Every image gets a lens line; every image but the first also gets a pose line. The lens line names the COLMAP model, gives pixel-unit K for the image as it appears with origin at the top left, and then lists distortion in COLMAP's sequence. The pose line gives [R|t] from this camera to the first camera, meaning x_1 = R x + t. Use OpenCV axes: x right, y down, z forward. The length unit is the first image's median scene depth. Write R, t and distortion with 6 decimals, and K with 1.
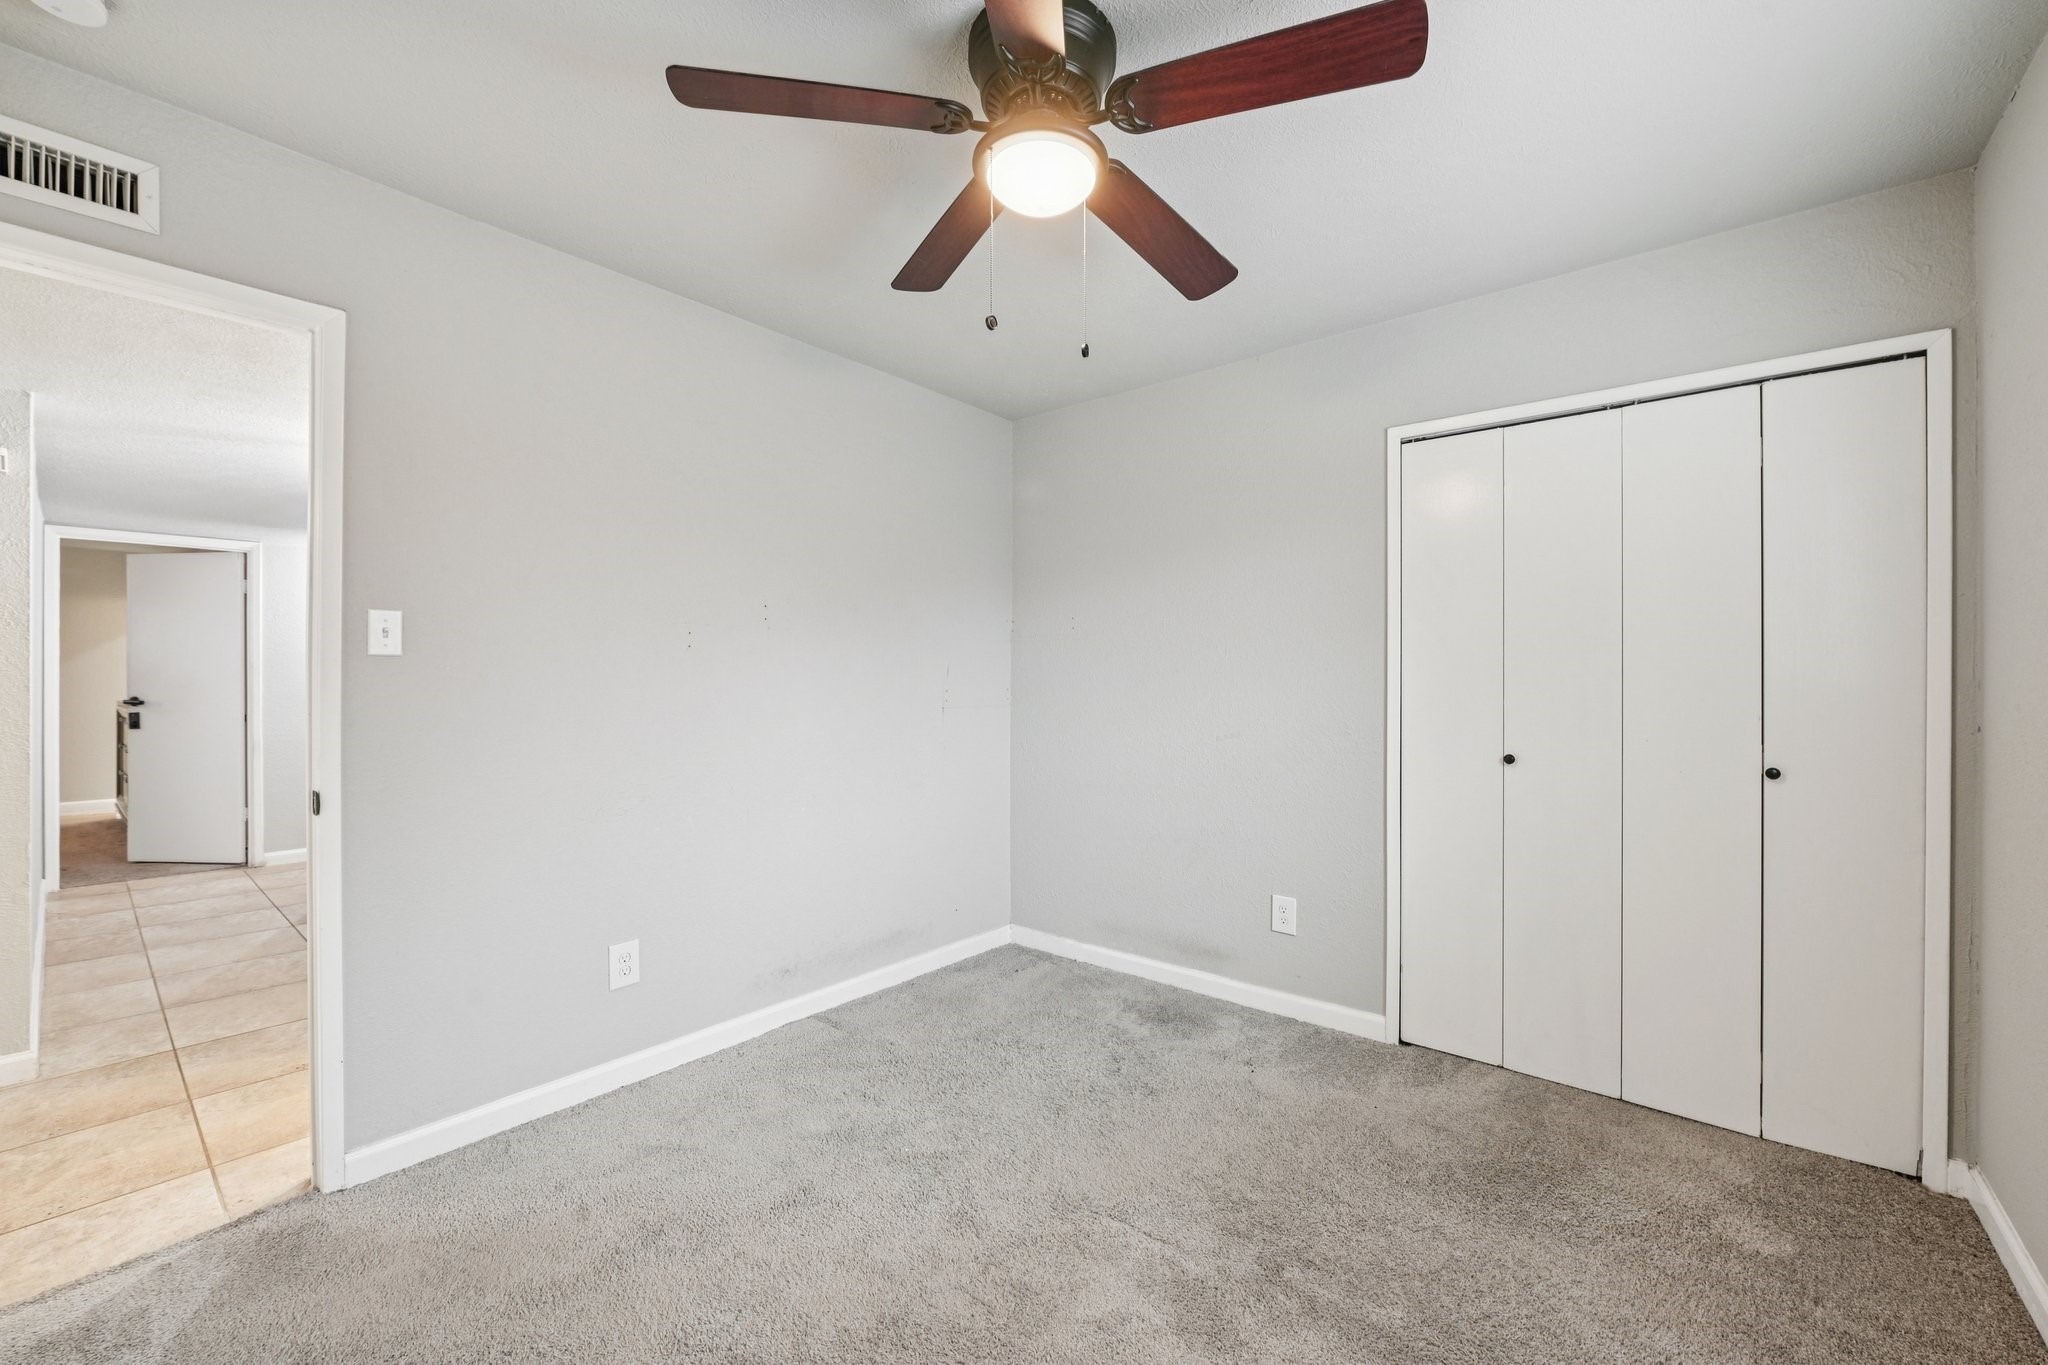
lens RADIAL K [[811.5, 0, 1026.7], [0, 811.5, 679.0], [0, 0, 1]] dist [-0.005078, -0.001765]
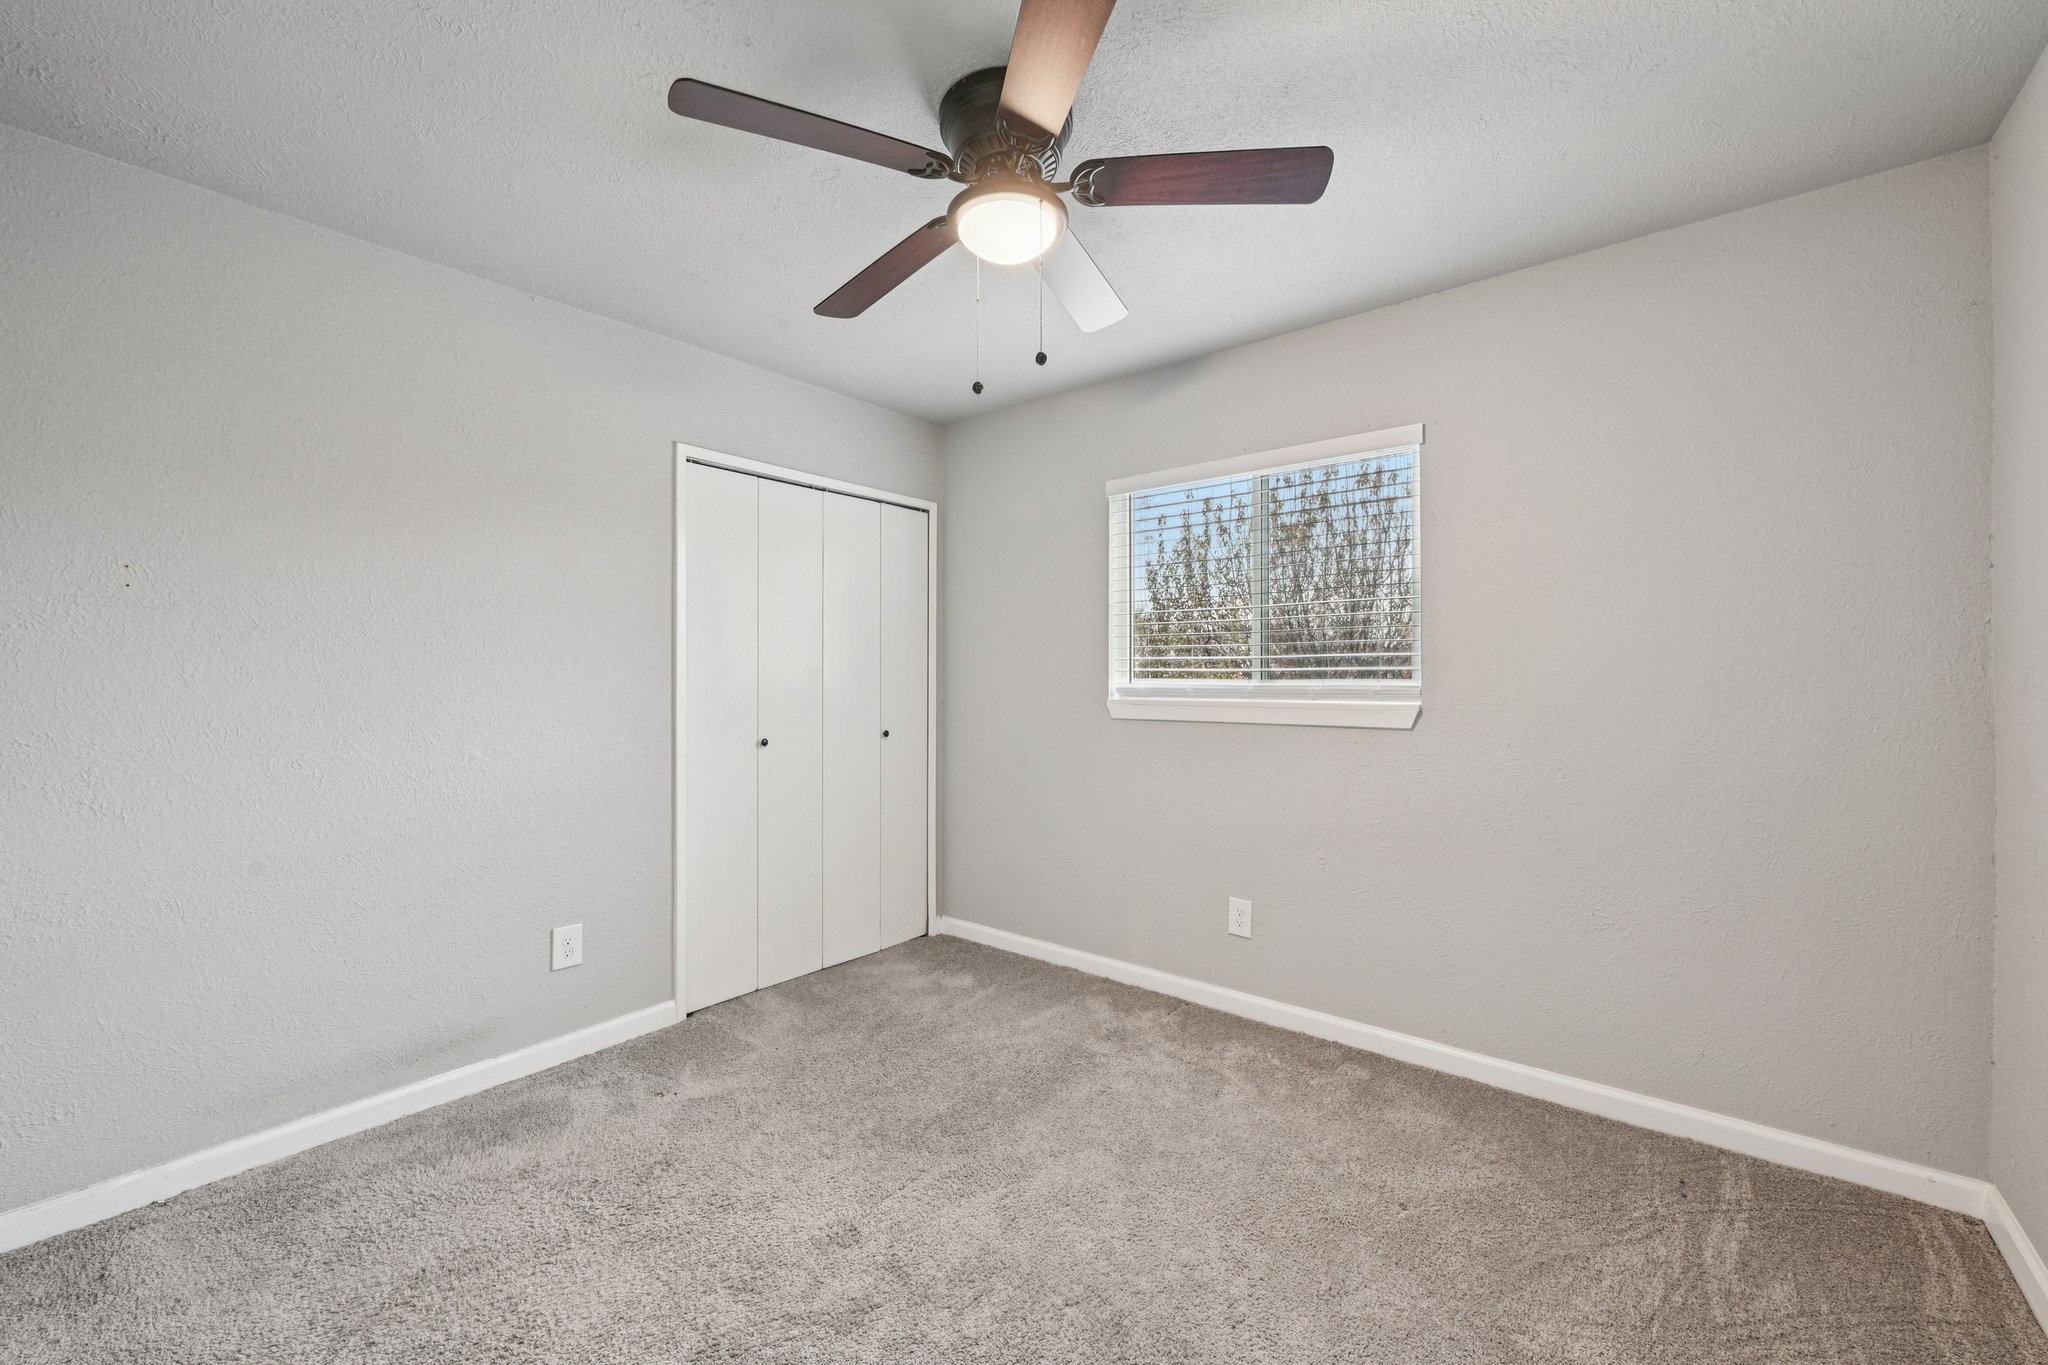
lens RADIAL K [[811.5, 0, 1027.3], [0, 811.5, 681.3], [0, 0, 1]] dist [-0.005078, -0.001765]
pose [[-0.005581, -0.005988, 0.999966, -0.615754], [0.000997, 0.999982, 0.005993, -0.003081], [-0.999984, 0.001030, -0.005575, 0.549587]]
